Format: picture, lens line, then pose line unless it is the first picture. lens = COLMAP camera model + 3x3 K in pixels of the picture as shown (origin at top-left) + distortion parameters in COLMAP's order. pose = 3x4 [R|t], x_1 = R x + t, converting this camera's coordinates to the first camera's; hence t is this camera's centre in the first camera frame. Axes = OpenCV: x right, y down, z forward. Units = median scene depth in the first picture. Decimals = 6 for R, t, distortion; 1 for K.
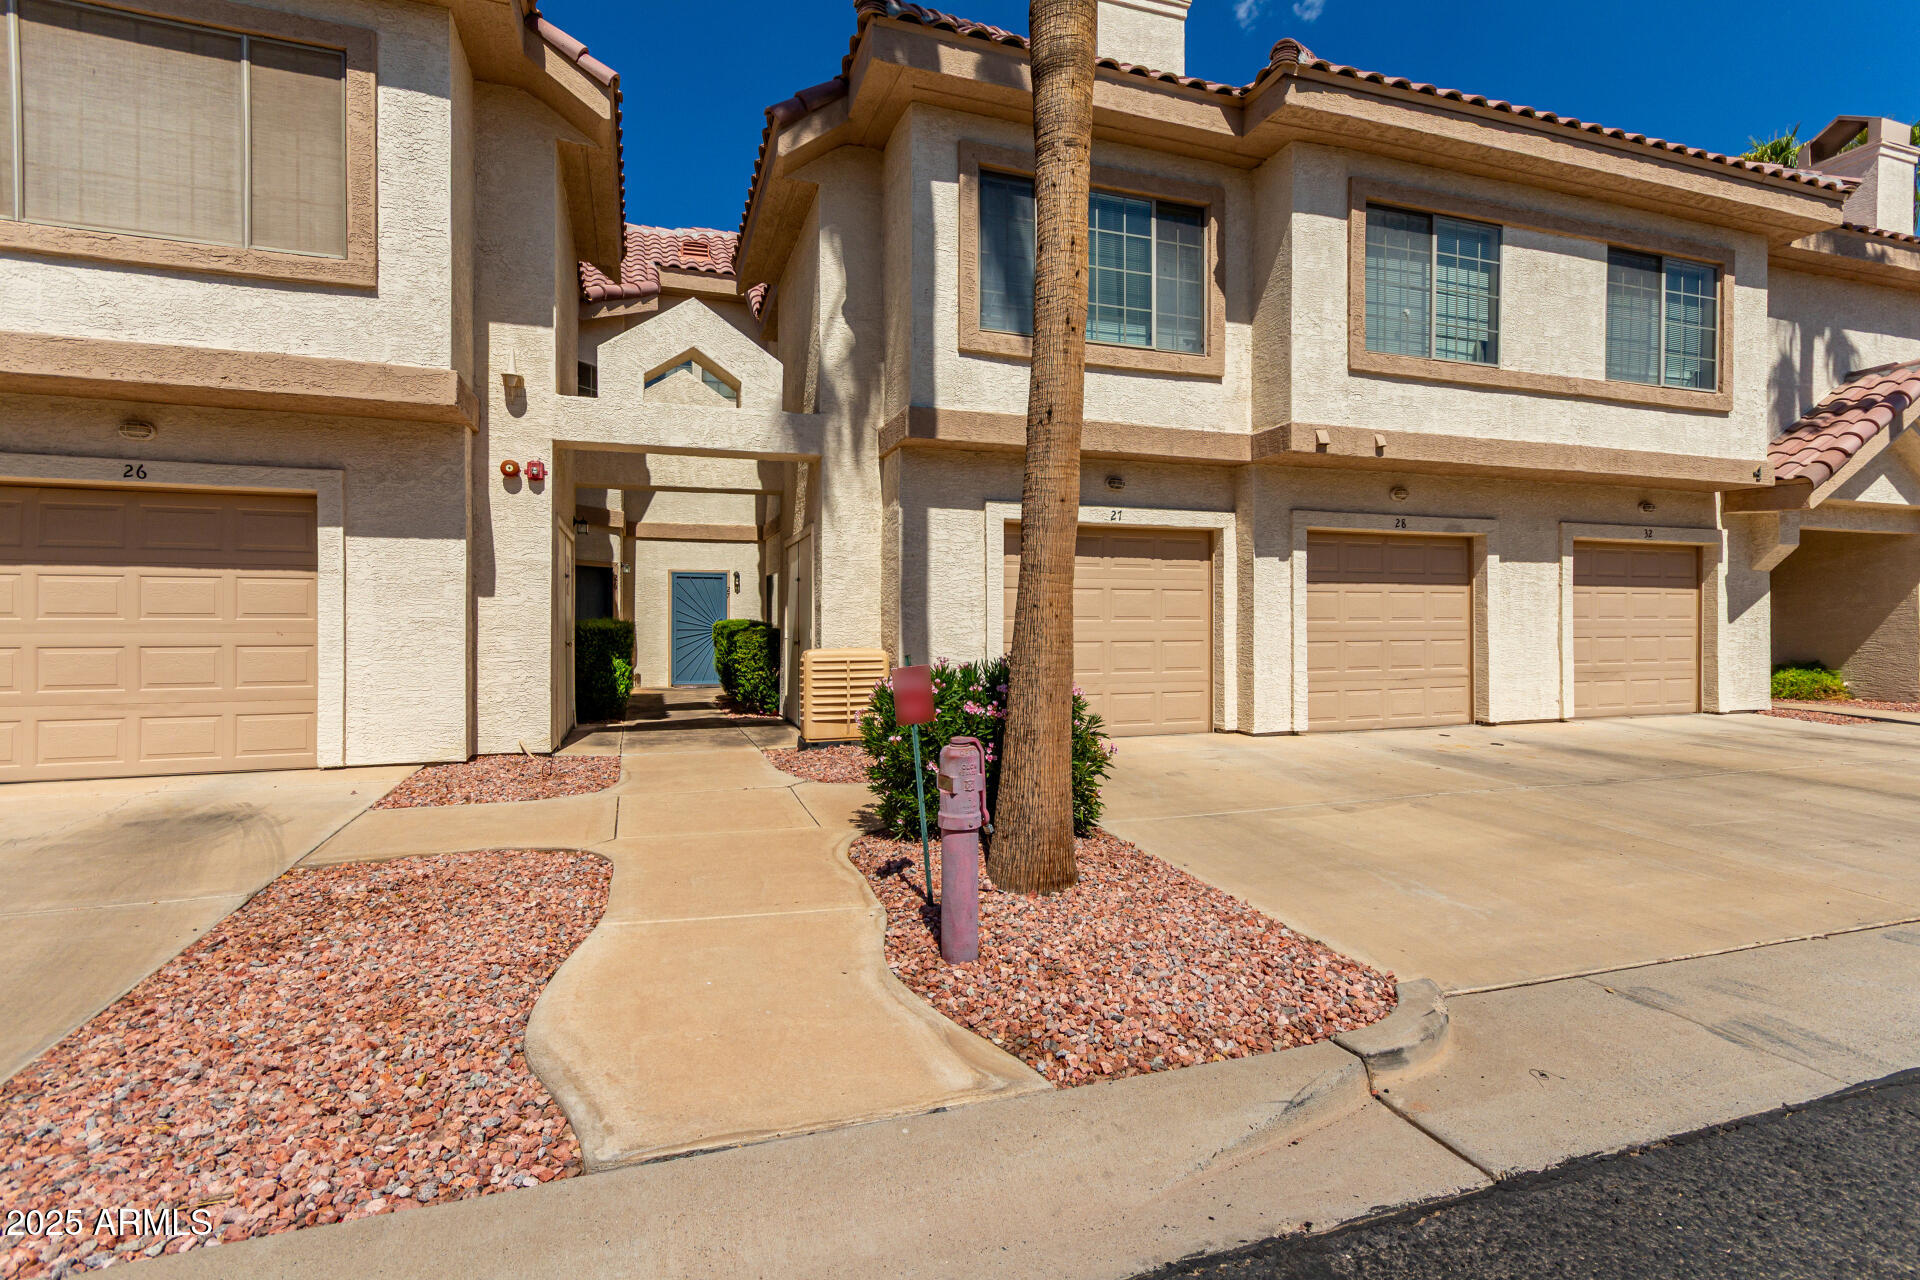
lens RADIAL K [[893.0, 0, 967.0], [0, 893.0, 638.1], [0, 0, 1]] dist [0.008045, 0.002043]
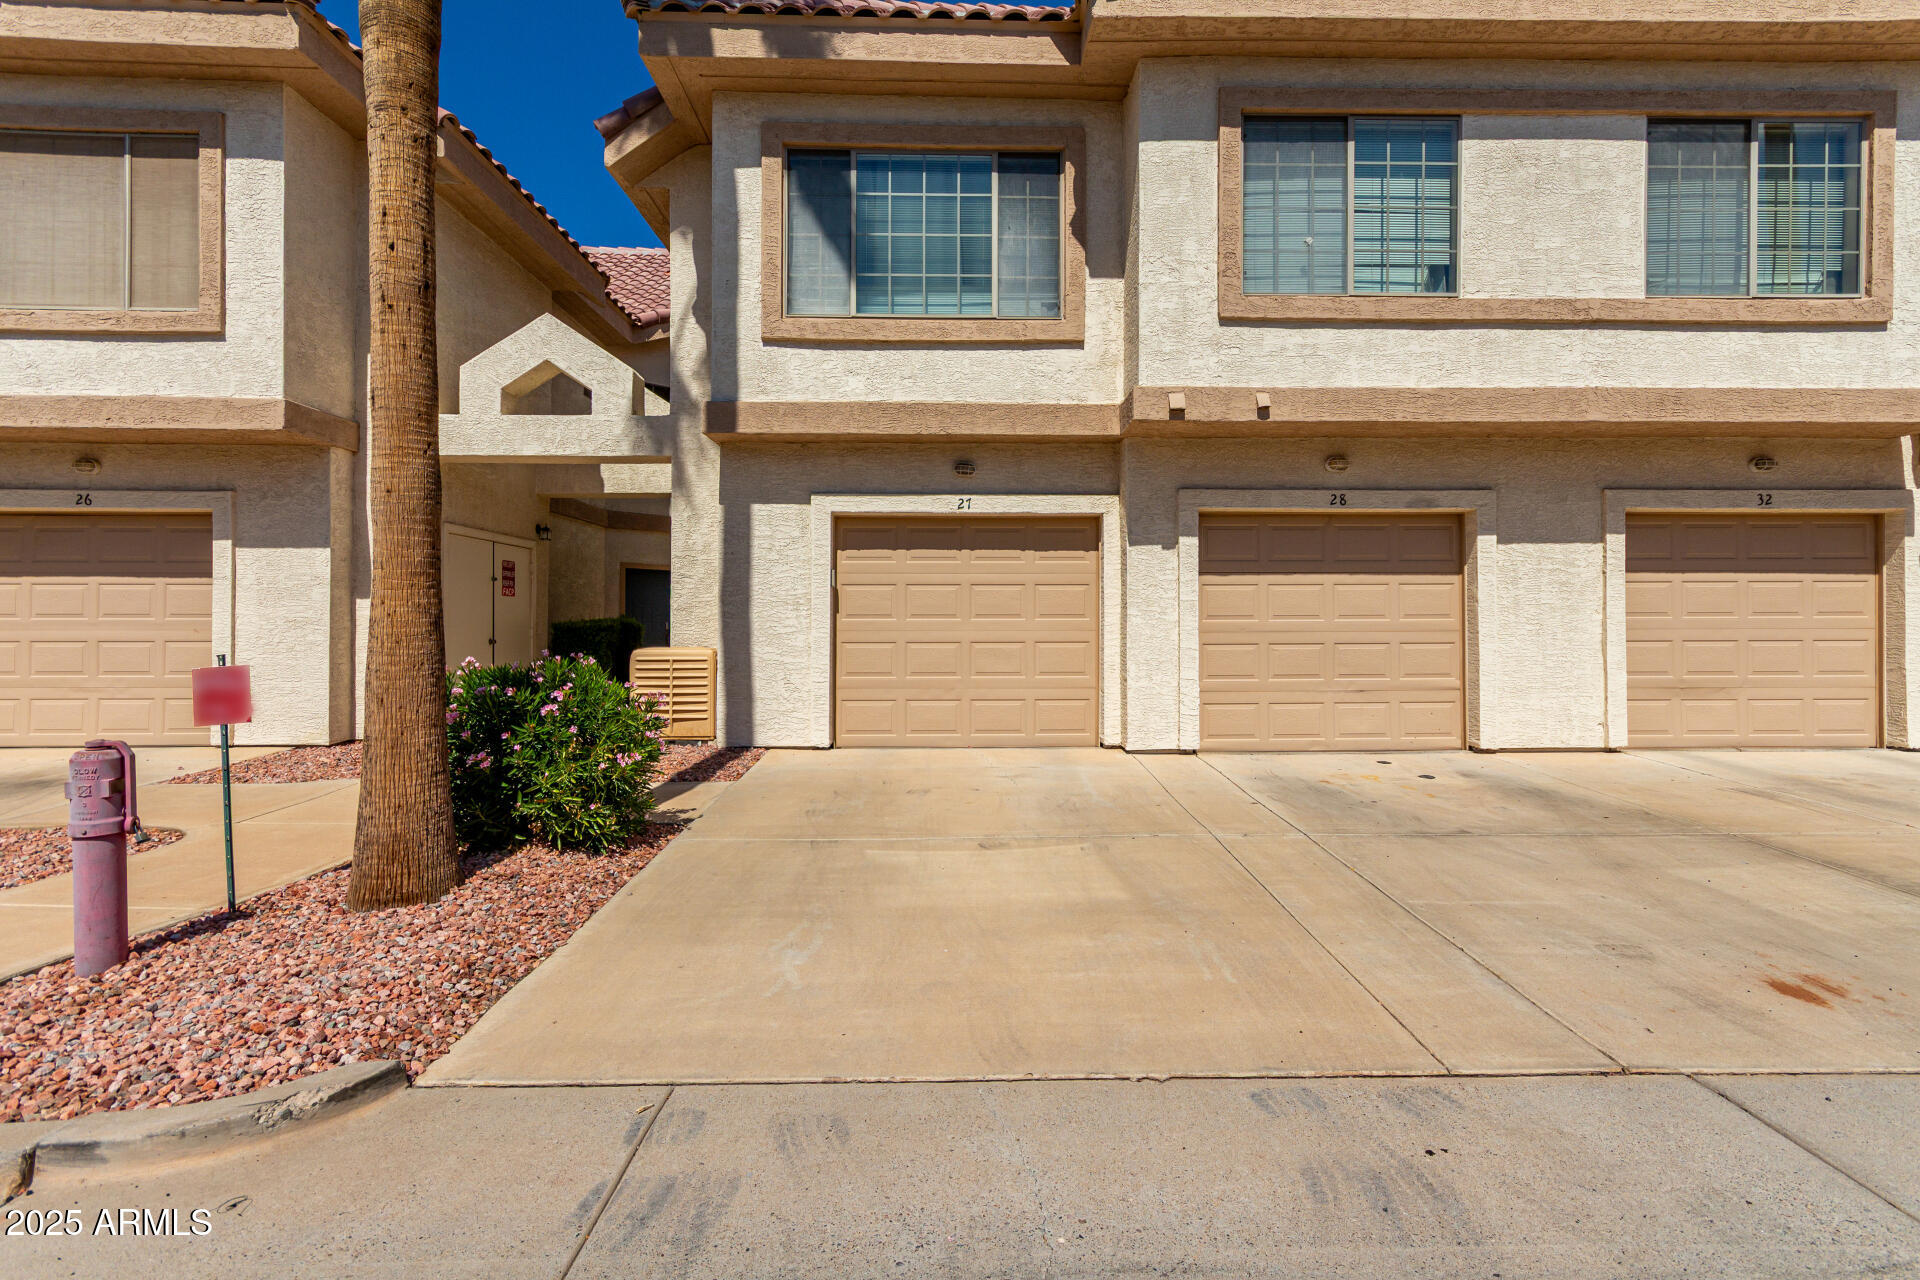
lens RADIAL K [[893.0, 0, 962.7], [0, 893.0, 629.9], [0, 0, 1]] dist [0.008045, 0.002043]
pose [[0.954587, 0.002462, -0.297922, 0.457636], [-0.004771, 0.999964, -0.007024, -0.002386], [0.297894, 0.008127, 0.954564, 0.137020]]
